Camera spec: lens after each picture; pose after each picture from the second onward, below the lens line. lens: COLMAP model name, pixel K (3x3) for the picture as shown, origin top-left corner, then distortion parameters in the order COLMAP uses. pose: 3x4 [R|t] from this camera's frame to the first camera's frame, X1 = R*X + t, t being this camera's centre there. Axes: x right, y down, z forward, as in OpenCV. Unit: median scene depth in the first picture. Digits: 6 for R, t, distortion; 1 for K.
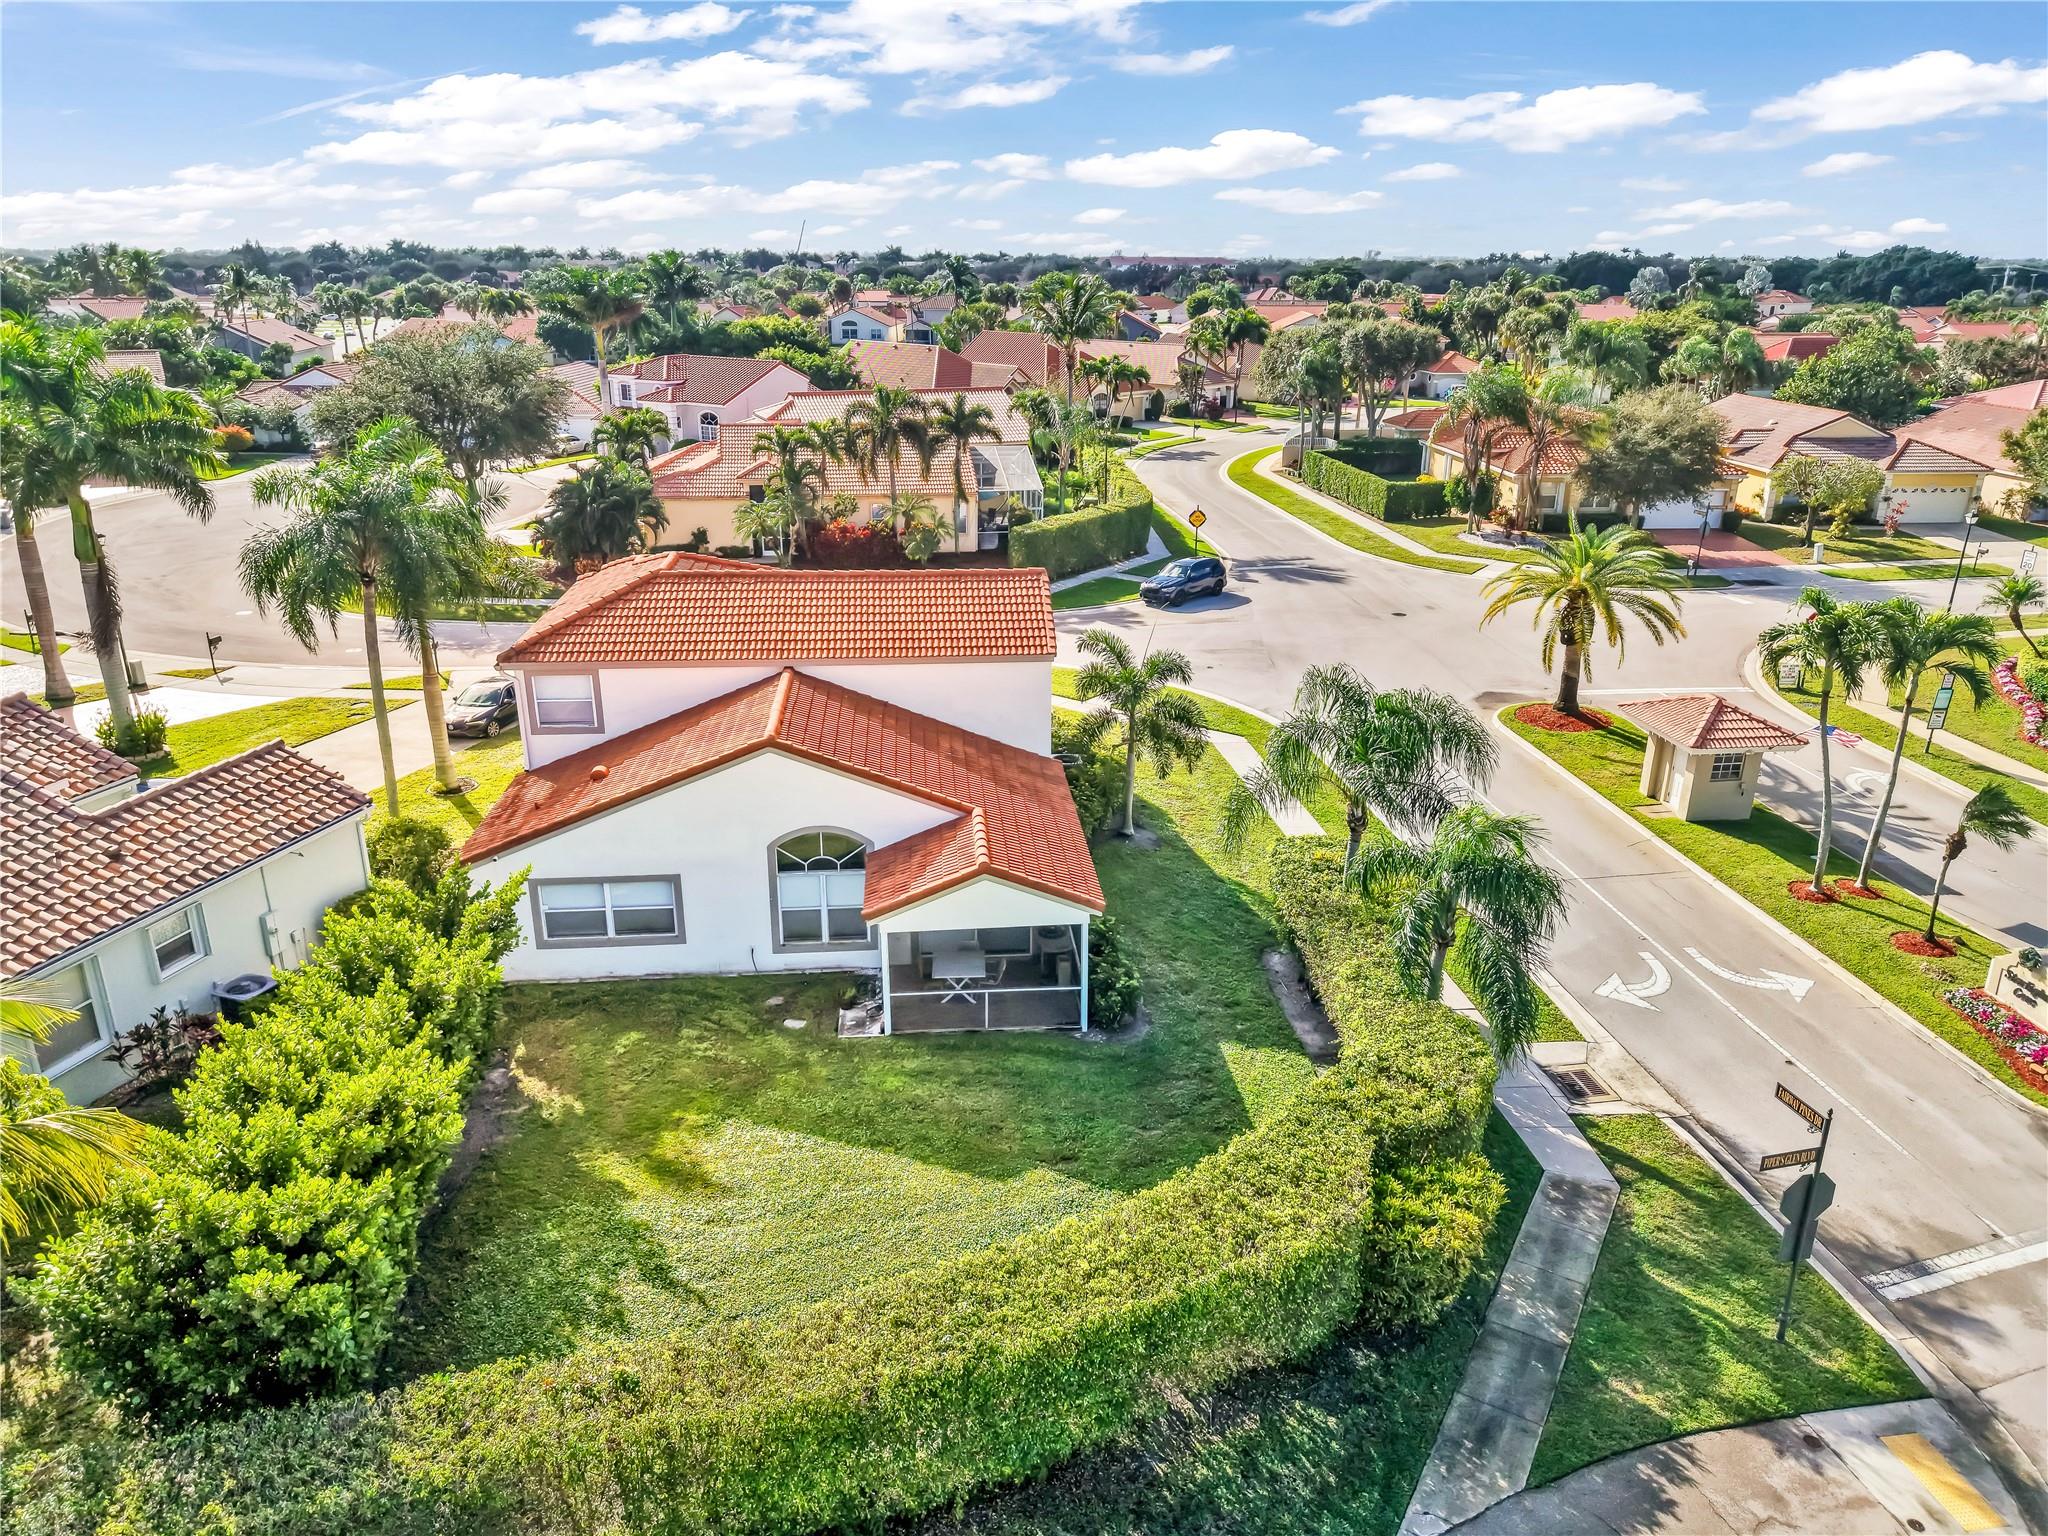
lens RADIAL K [[1455.8, 0, 1024.0], [0, 1455.8, 768.0], [0, 0, 1]] dist [0.023008, -0.005110]
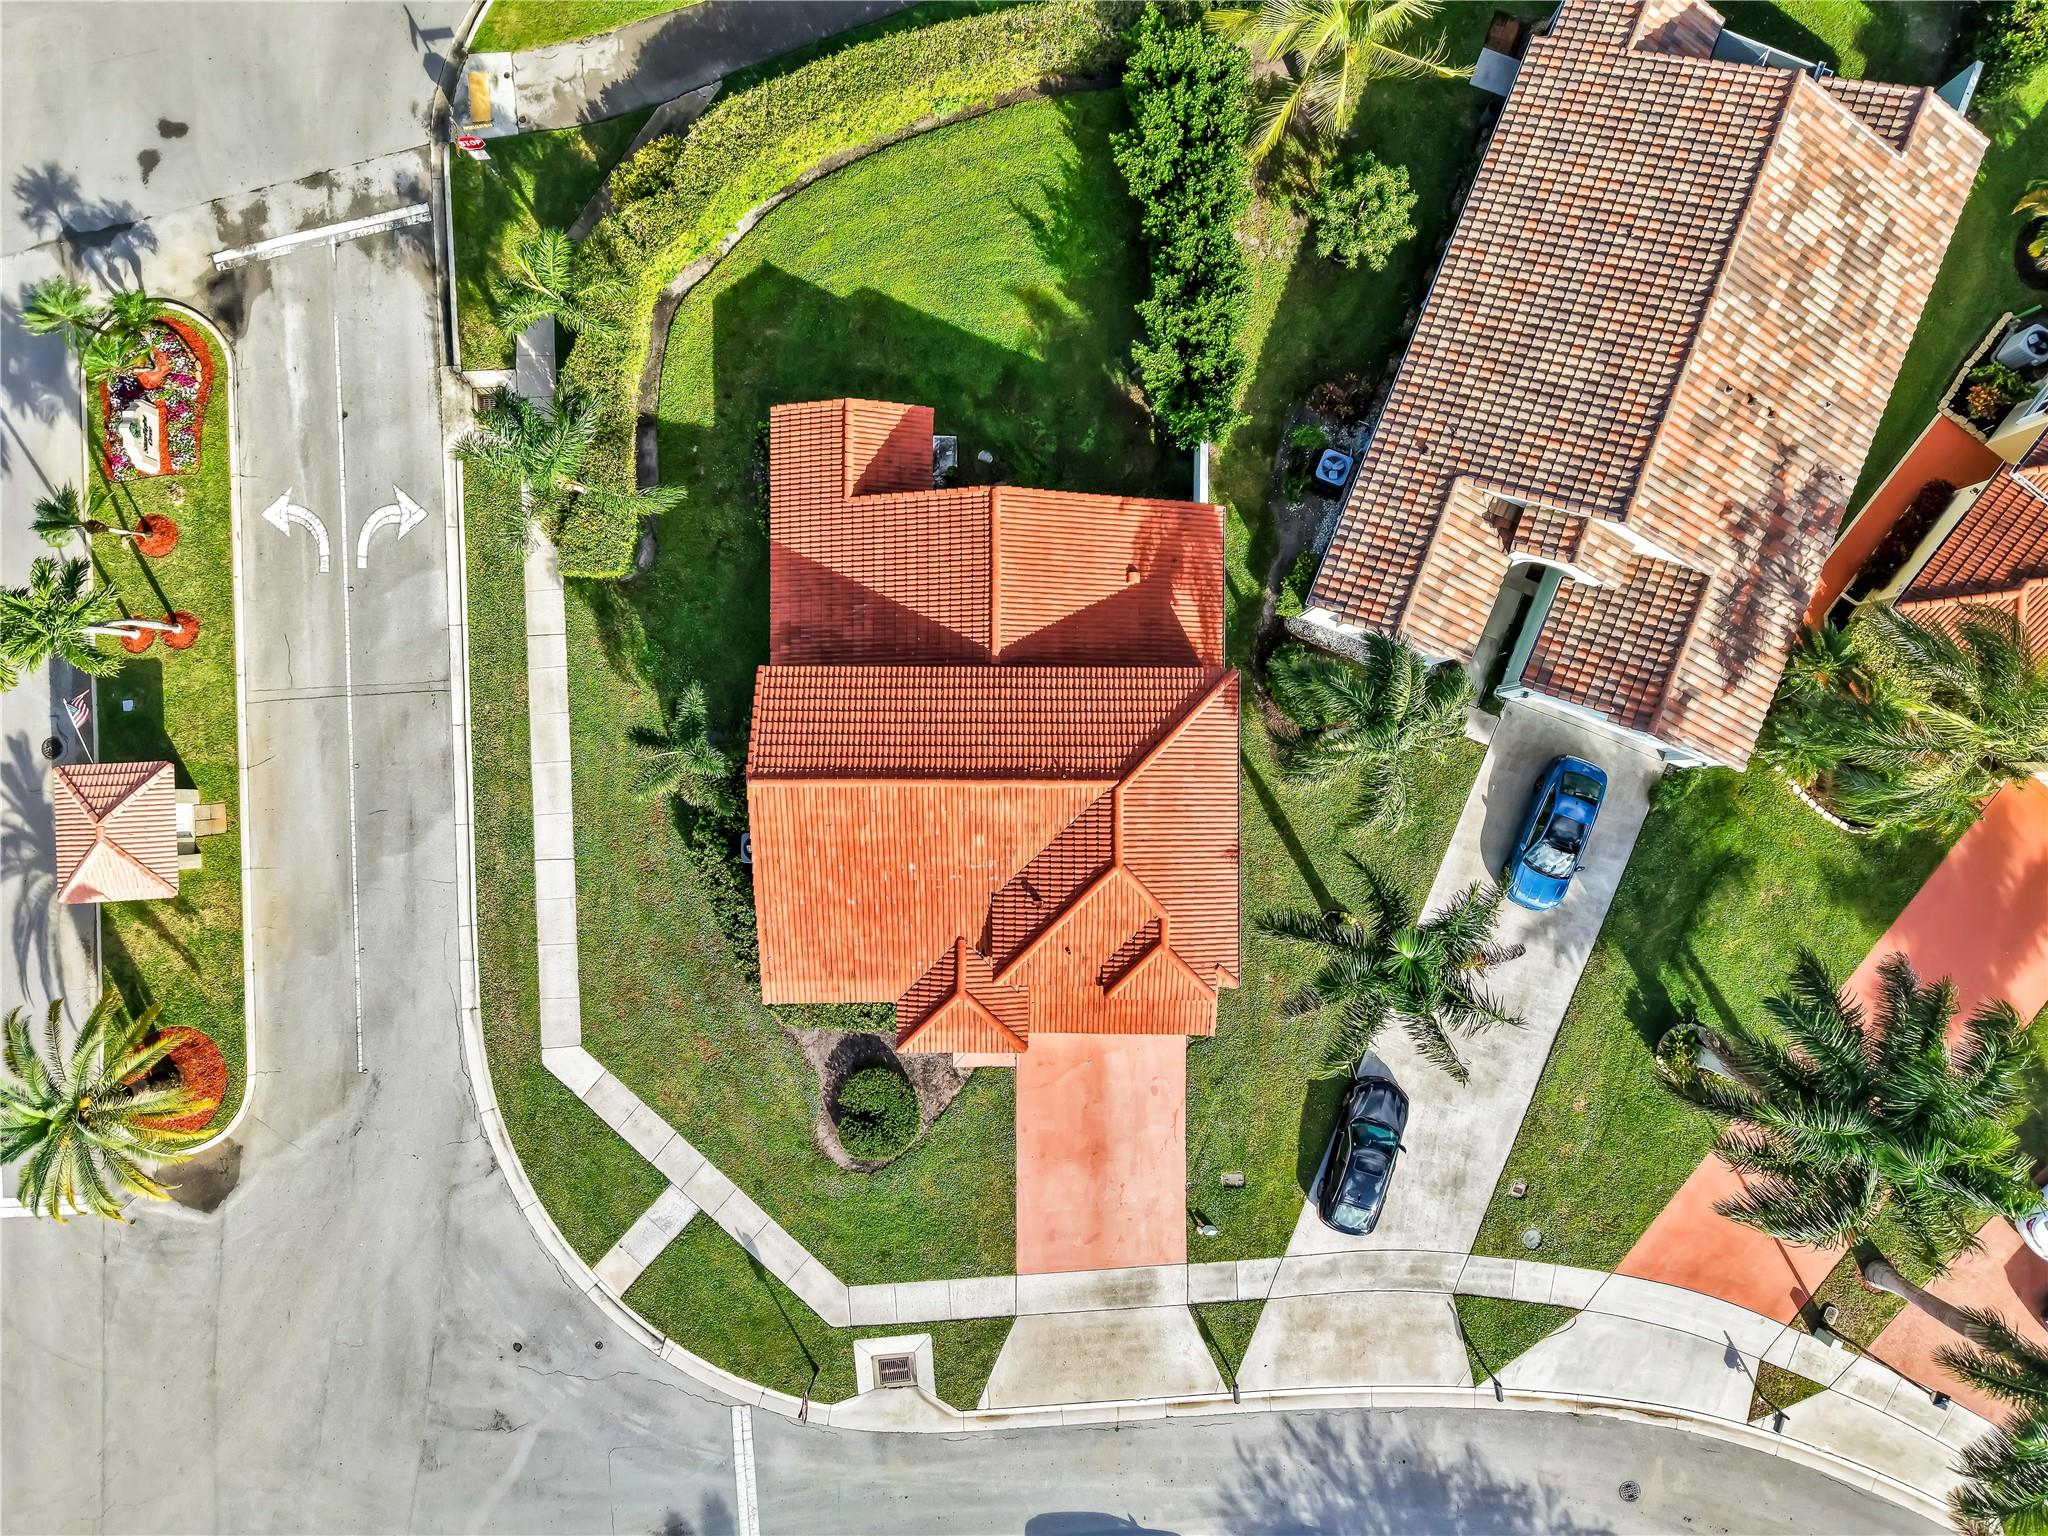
lens RADIAL K [[1455.8, 0, 1024.0], [0, 1455.8, 768.0], [0, 0, 1]] dist [0.023008, -0.005110]
pose [[-0.996910, -0.078322, -0.006069, -0.225396], [0.016393, -0.282969, 0.958989, -1.464622], [-0.076827, 0.955926, 0.283379, 0.920831]]
